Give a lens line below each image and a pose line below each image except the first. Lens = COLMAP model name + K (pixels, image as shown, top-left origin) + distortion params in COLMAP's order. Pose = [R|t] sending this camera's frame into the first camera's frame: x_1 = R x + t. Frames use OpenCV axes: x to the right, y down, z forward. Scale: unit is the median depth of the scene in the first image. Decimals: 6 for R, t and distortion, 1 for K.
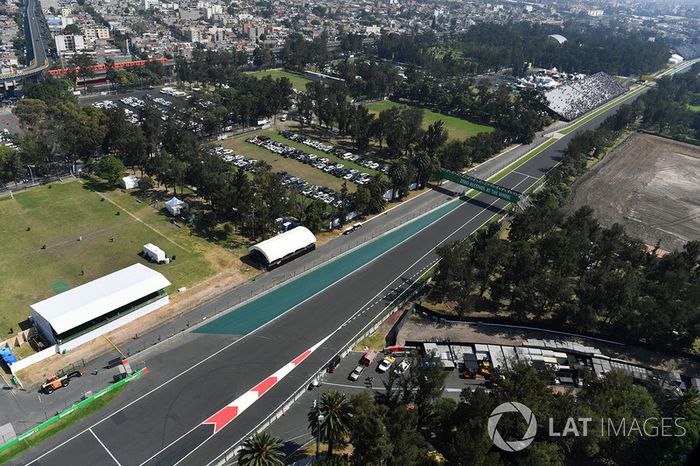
lens RADIAL K [[509.9, 0, 350.0], [0, 509.9, 233.0], [0, 0, 1]] dist [-0.044954, 0.004091]
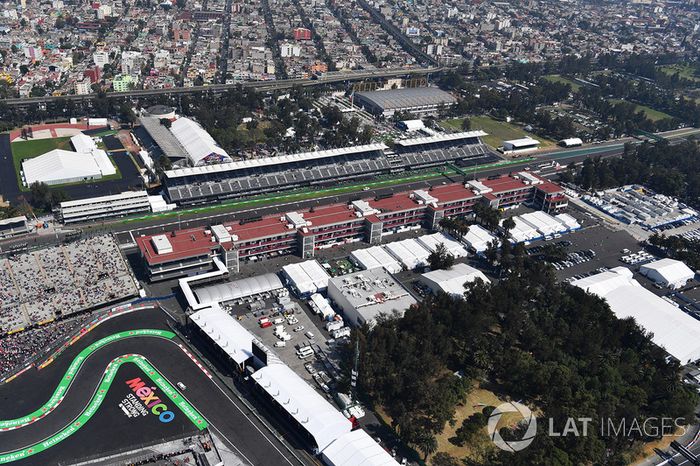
lens RADIAL K [[612.3, 0, 350.0], [0, 612.3, 233.0], [0, 0, 1]] dist [-0.009053, 0.006296]
pose [[0.927538, 0.165360, -0.335157, -0.030892], [-0.174595, 0.984637, 0.002611, 0.563636], [0.330440, 0.056095, 0.942159, -2.047222]]
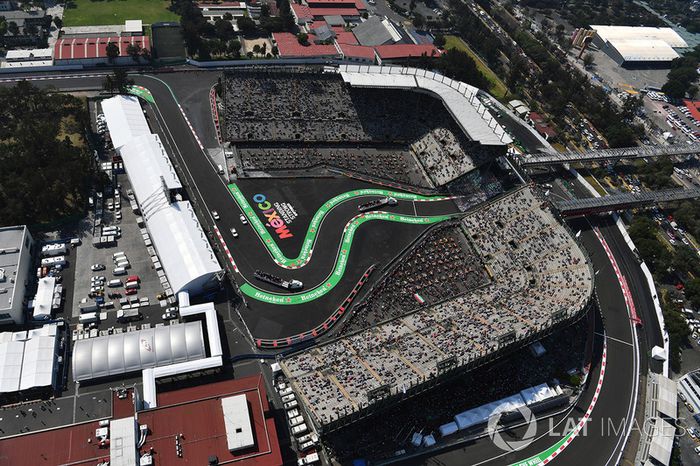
lens RADIAL K [[487.8, 0, 350.0], [0, 487.8, 233.0], [0, 0, 1]] dist [-0.052216, 0.000552]
pose [[-0.812999, -0.532094, 0.236451, -1.139408], [0.089966, 0.286419, 0.953871, -0.045862], [-0.575273, 0.796769, -0.184987, -0.921896]]
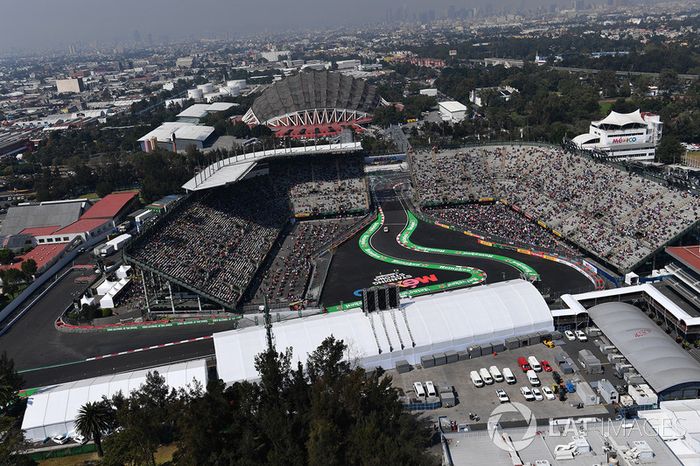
lens RADIAL K [[657.4, 0, 350.0], [0, 657.4, 233.0], [0, 0, 1]] dist [0.000207, 0.000377]
pose [[-0.744074, 0.185697, -0.641771, 0.012422], [-0.304209, 0.761066, 0.572918, 0.285007], [0.594820, 0.621526, -0.509799, -0.597634]]
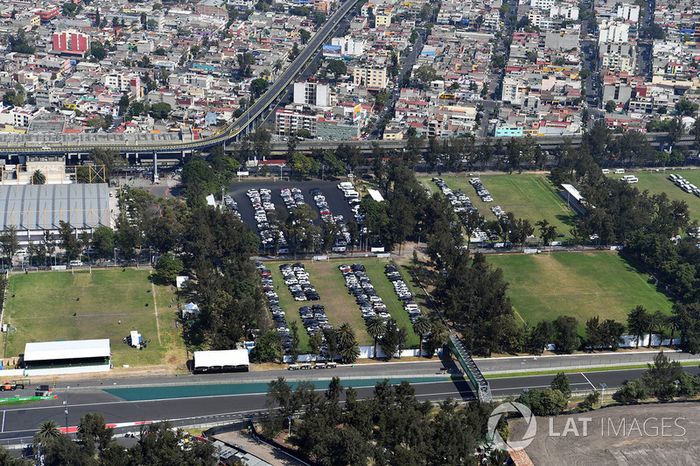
lens RADIAL K [[1302.5, 0, 350.0], [0, 1302.5, 233.0], [0, 0, 1]] dist [0.211240, -0.030726]
pose [[0.785219, 0.183060, -0.591541, 1.329751], [-0.286482, 0.954312, -0.084954, -0.060214], [0.548963, 0.236173, 0.801787, -0.952059]]
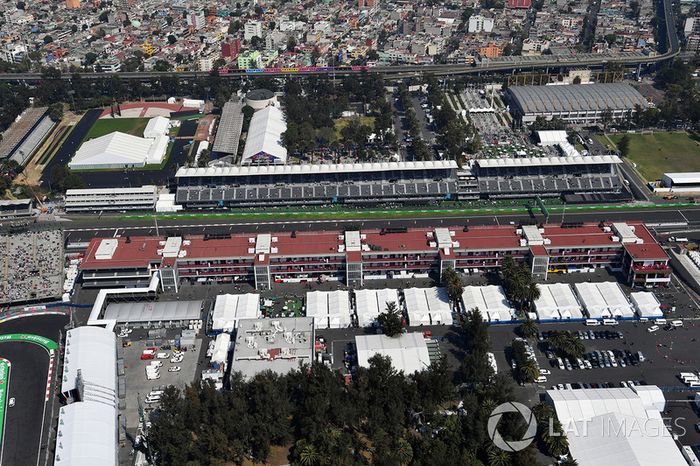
lens RADIAL K [[767.1, 0, 350.0], [0, 767.1, 233.0], [0, 0, 1]] dist [0.077781, -0.004586]
pose [[0.663127, 0.286084, -0.691679, 0.650255], [-0.297592, 0.948670, 0.107069, 0.275116], [0.686805, 0.134838, 0.714225, -1.658872]]
